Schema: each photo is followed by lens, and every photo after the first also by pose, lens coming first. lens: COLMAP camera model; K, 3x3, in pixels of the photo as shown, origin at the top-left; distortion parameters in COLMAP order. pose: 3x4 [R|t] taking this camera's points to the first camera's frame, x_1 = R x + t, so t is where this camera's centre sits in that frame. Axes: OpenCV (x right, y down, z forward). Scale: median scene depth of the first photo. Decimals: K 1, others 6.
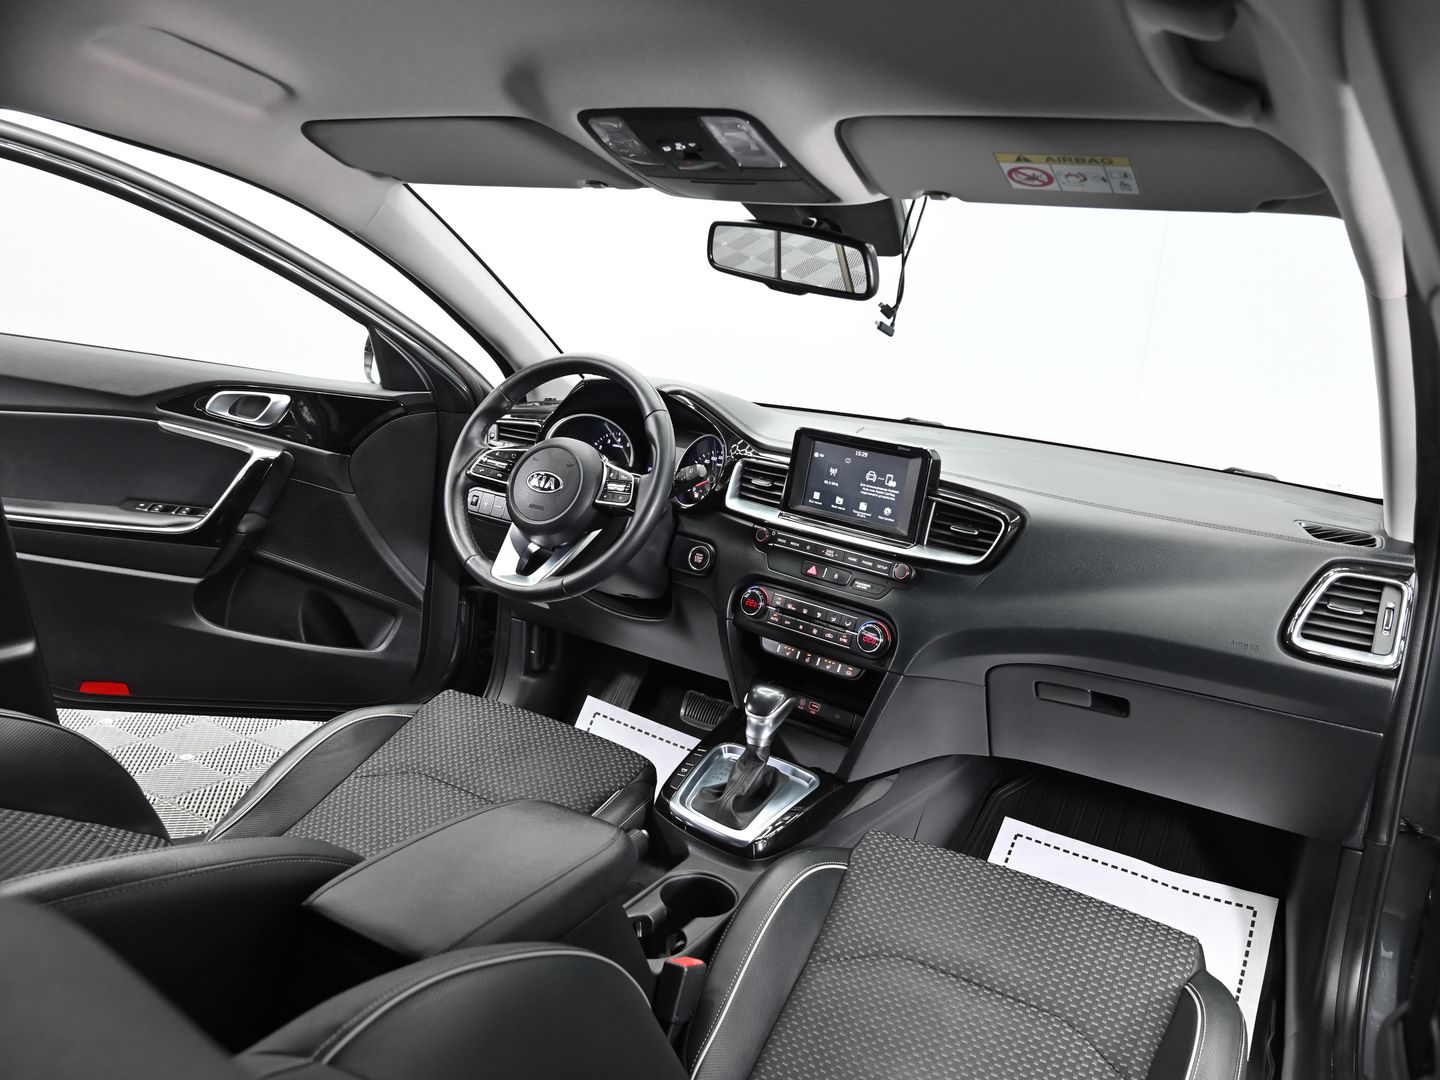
lens RADIAL K [[1082.4, 0, 720.0], [0, 1082.4, 540.0], [0, 0, 1]] dist [-0.007589, -0.003626]
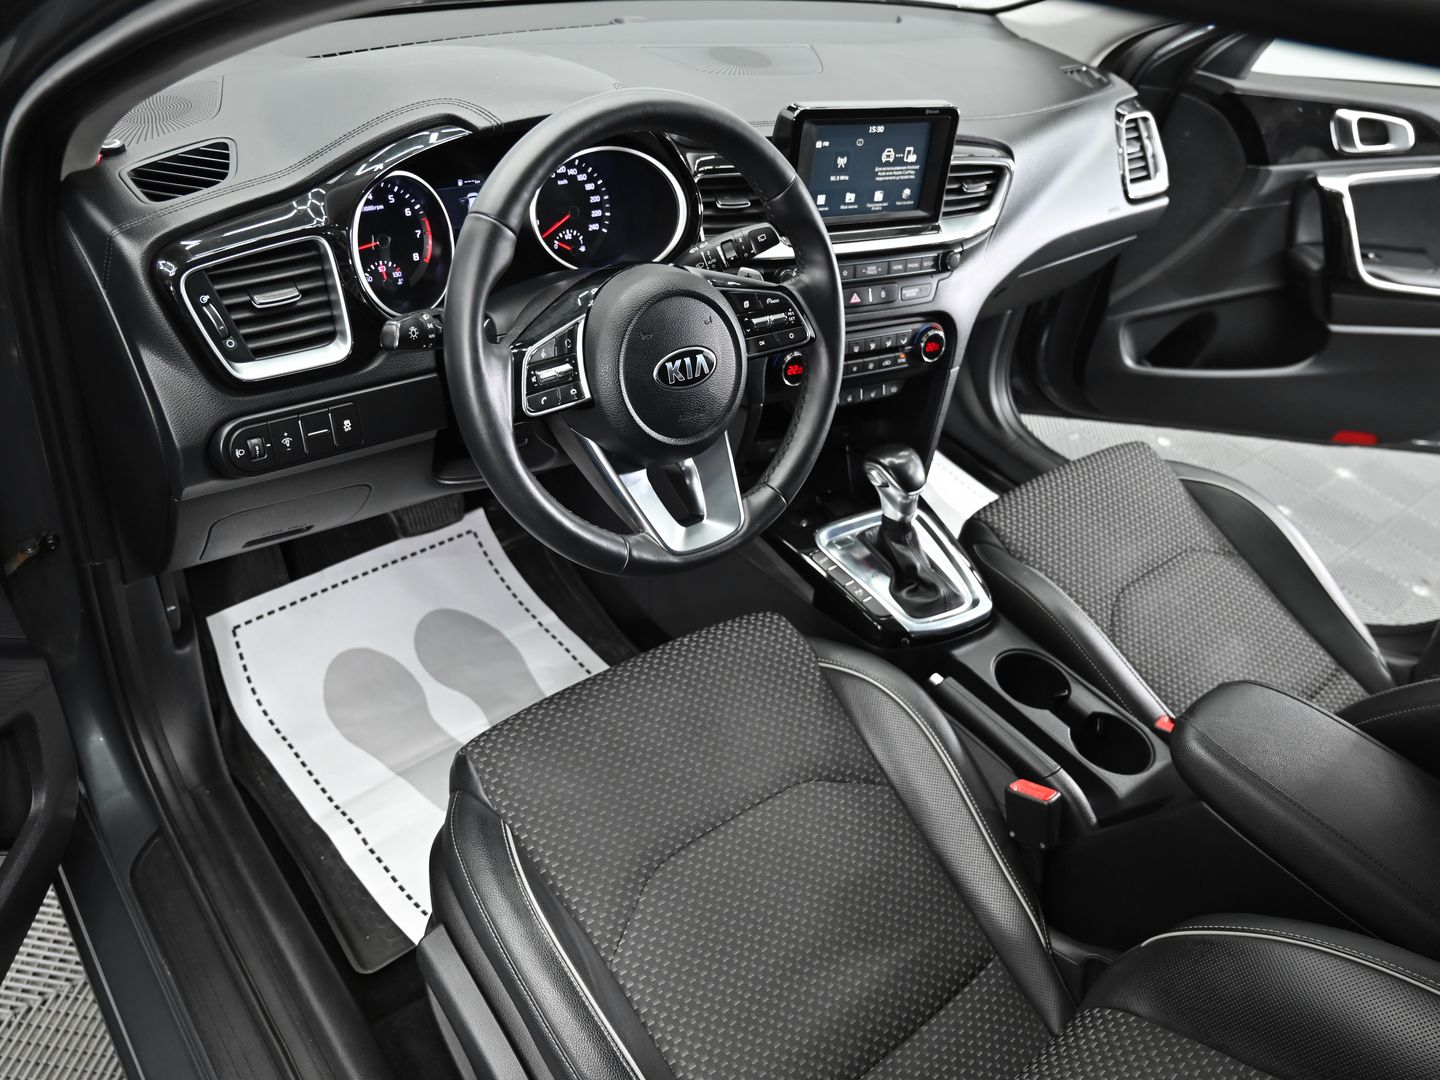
lens RADIAL K [[1082.4, 0, 720.0], [0, 1082.4, 540.0], [0, 0, 1]] dist [-0.007589, -0.003626]
pose [[0.367158, -0.613124, 0.699481, -0.613489], [0.086536, 0.771257, 0.630615, -0.343824], [-0.926124, -0.171005, 0.336230, 0.798182]]
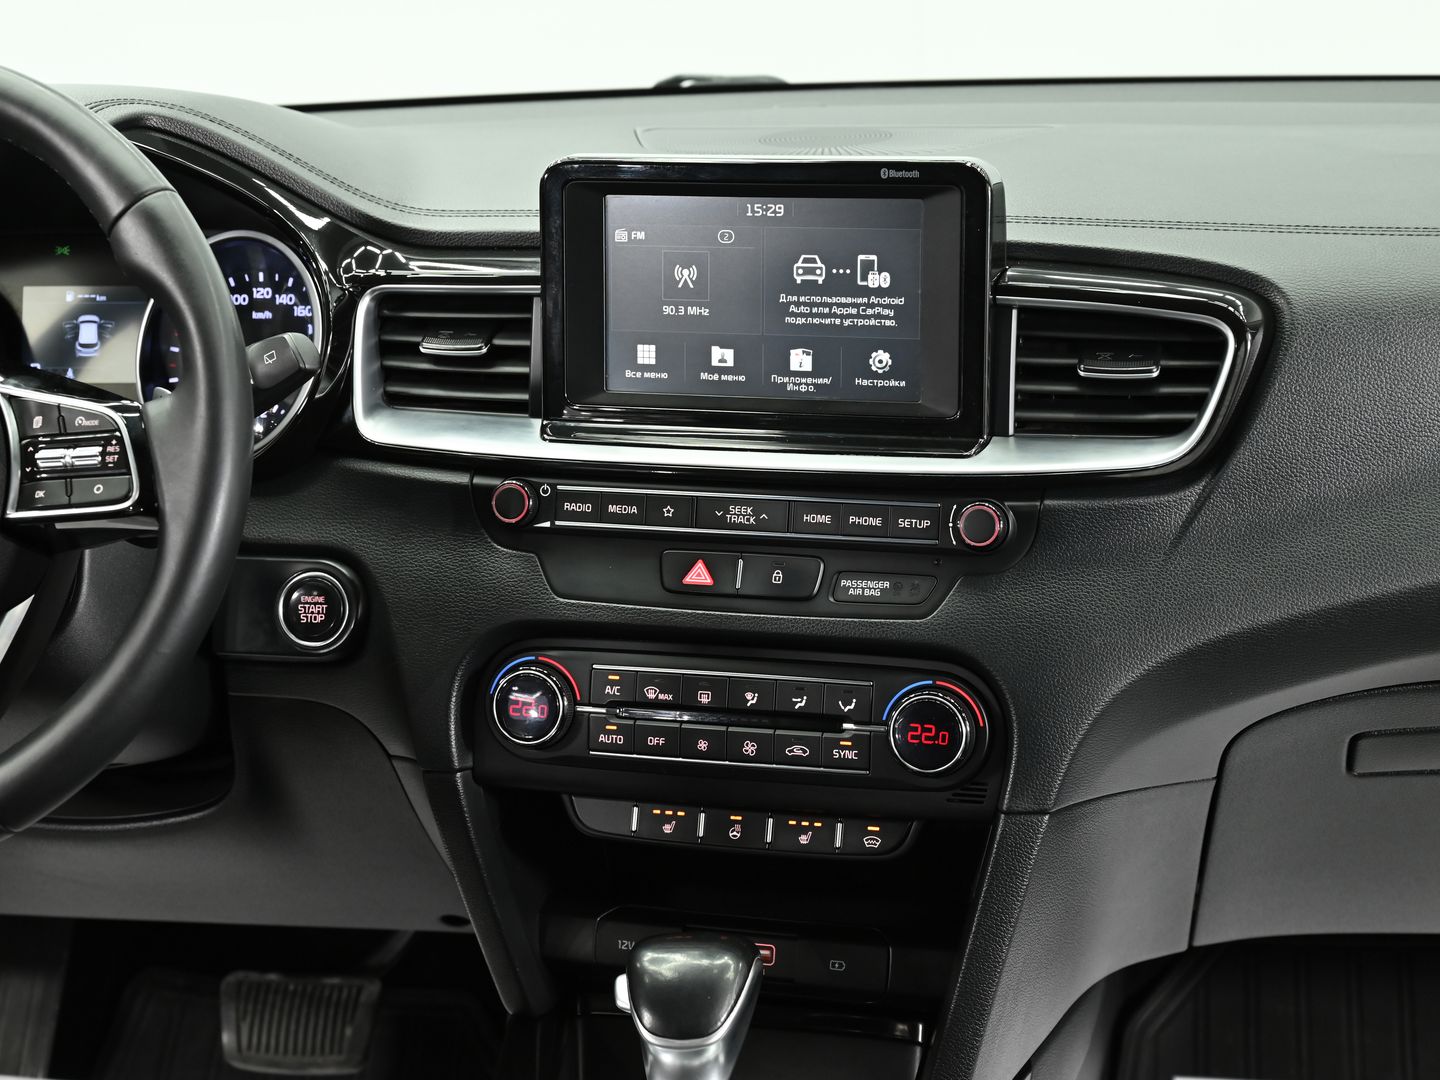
lens RADIAL K [[2701.2, 0, 720.0], [0, 2701.2, 540.0], [0, 0, 1]] dist [0.055862, 0.292598]
pose [[0.924051, -0.221205, 0.311767, -0.170483], [0.201970, 0.974954, 0.093126, -0.060253], [-0.324559, -0.023086, 0.945584, 0.197584]]
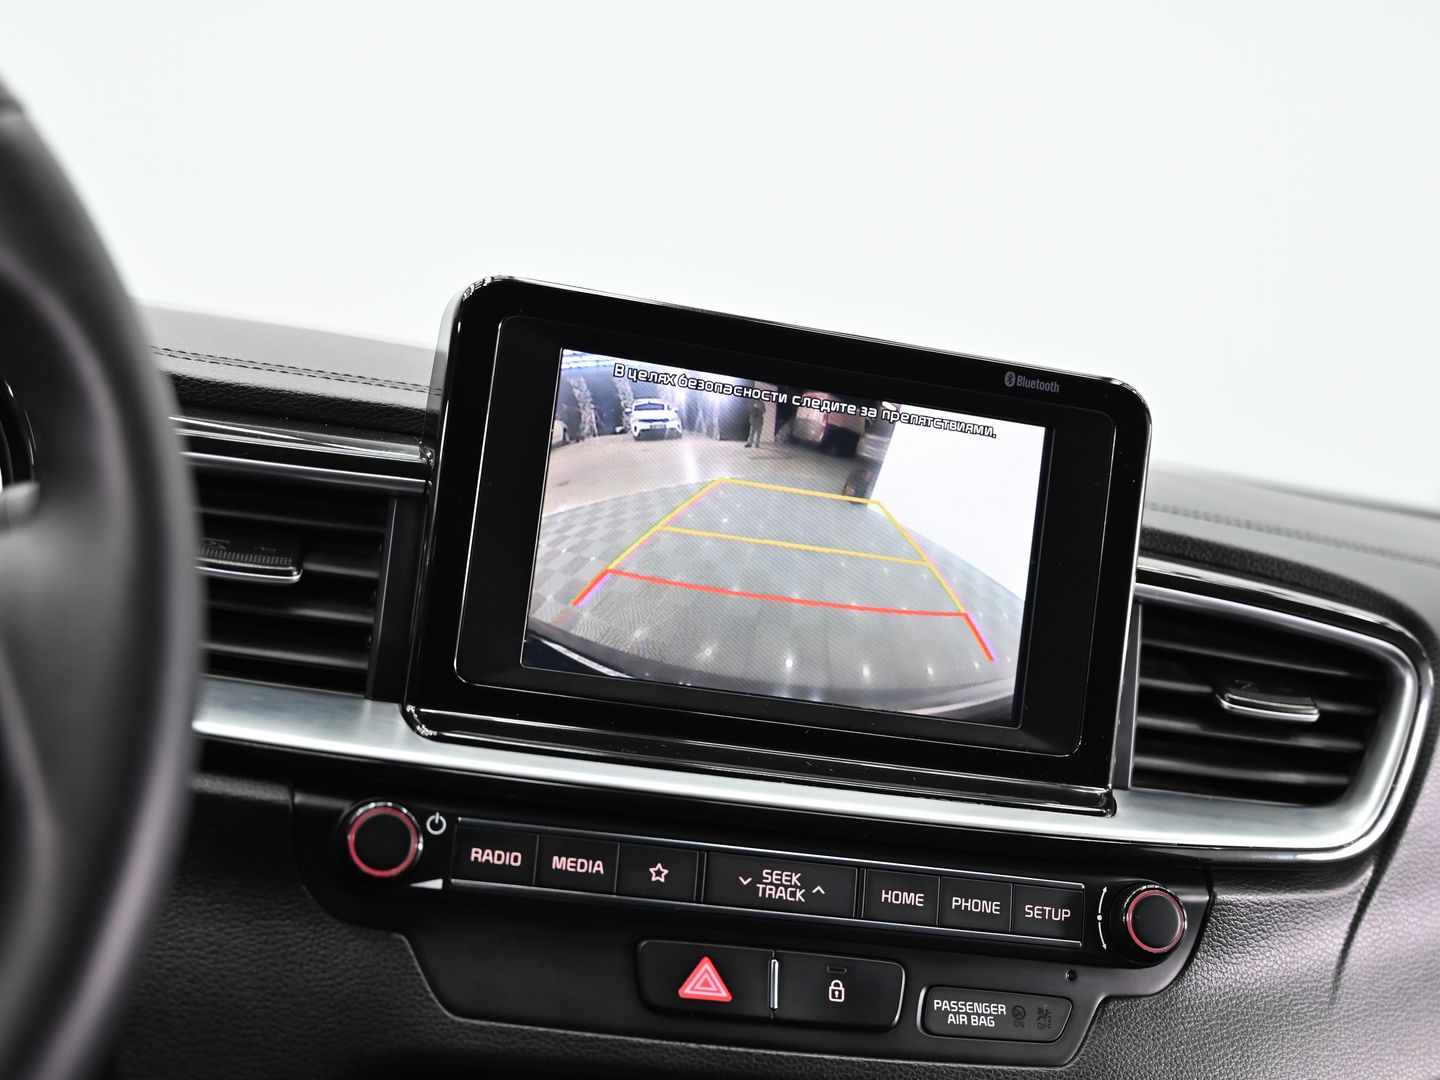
lens RADIAL K [[2244.4, 0, 720.0], [0, 2244.4, 540.0], [0, 0, 1]] dist [-0.014791, -0.013866]
pose [[0.614215, -0.042466, 0.787996, -0.239720], [0.084541, 0.996345, -0.012202, -0.049078], [-0.784597, 0.074112, 0.615560, 0.736451]]
